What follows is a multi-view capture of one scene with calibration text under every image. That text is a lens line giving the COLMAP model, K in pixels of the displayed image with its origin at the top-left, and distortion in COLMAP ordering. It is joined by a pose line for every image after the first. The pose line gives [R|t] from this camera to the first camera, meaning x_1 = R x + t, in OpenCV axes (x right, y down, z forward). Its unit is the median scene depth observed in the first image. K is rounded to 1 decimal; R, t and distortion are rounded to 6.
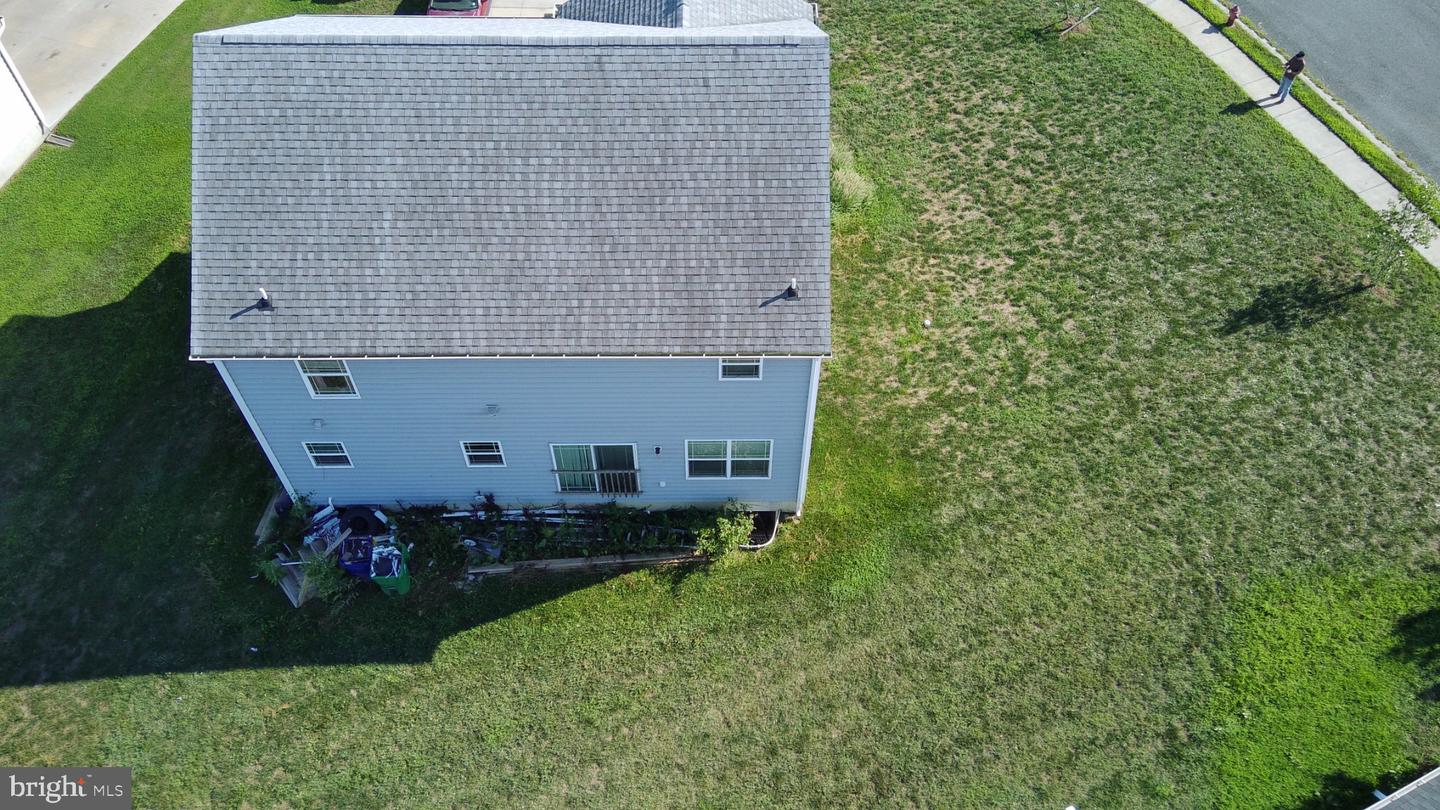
lens RADIAL K [[1192.9, 0, 718.5], [0, 1192.9, 404.7], [0, 0, 1]] dist [0.118991, -0.194427]
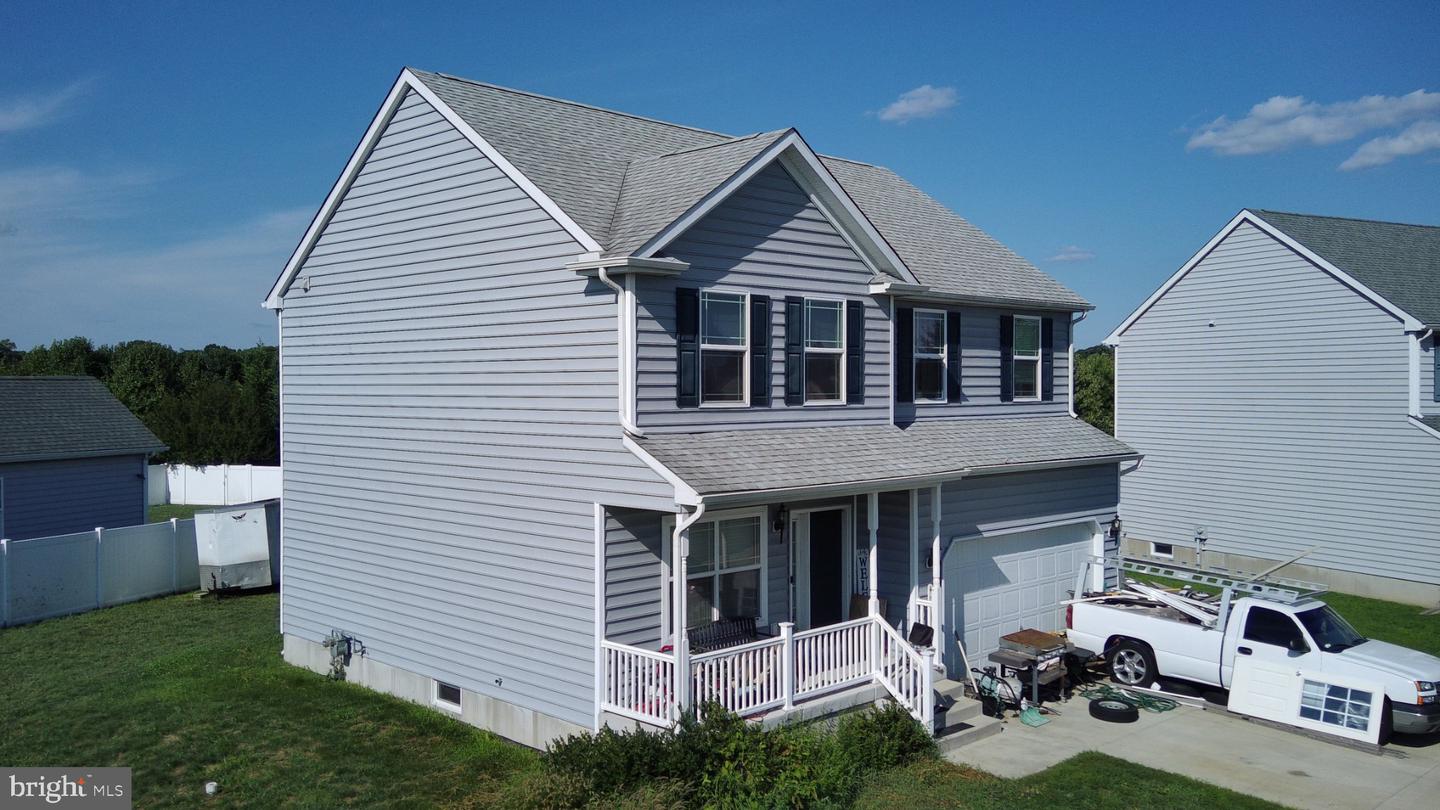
lens RADIAL K [[1192.9, 0, 719.0], [0, 1192.9, 406.6], [0, 0, 1]] dist [0.118991, -0.194427]
pose [[-0.717415, 0.010669, -0.696564, 0.402809], [-0.567630, 0.570715, 0.593364, -0.615287], [0.403870, 0.821079, -0.403384, 1.269495]]
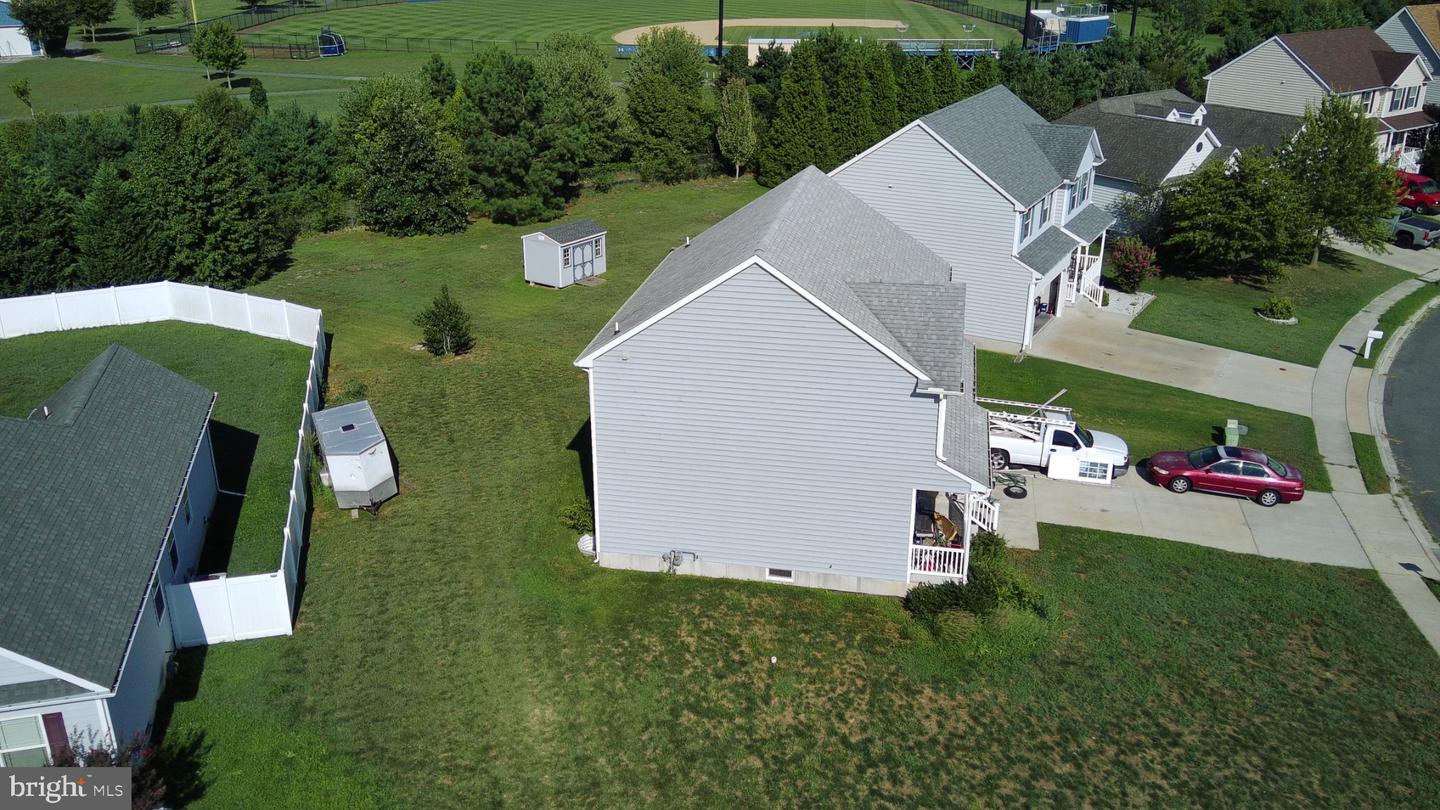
lens RADIAL K [[1192.9, 0, 717.8], [0, 1192.9, 407.0], [0, 0, 1]] dist [0.118991, -0.194427]
pose [[-0.198267, 0.374119, -0.905939, 1.107723], [-0.799130, 0.473477, 0.370420, -0.548909], [0.567522, 0.797405, 0.205095, 0.663483]]
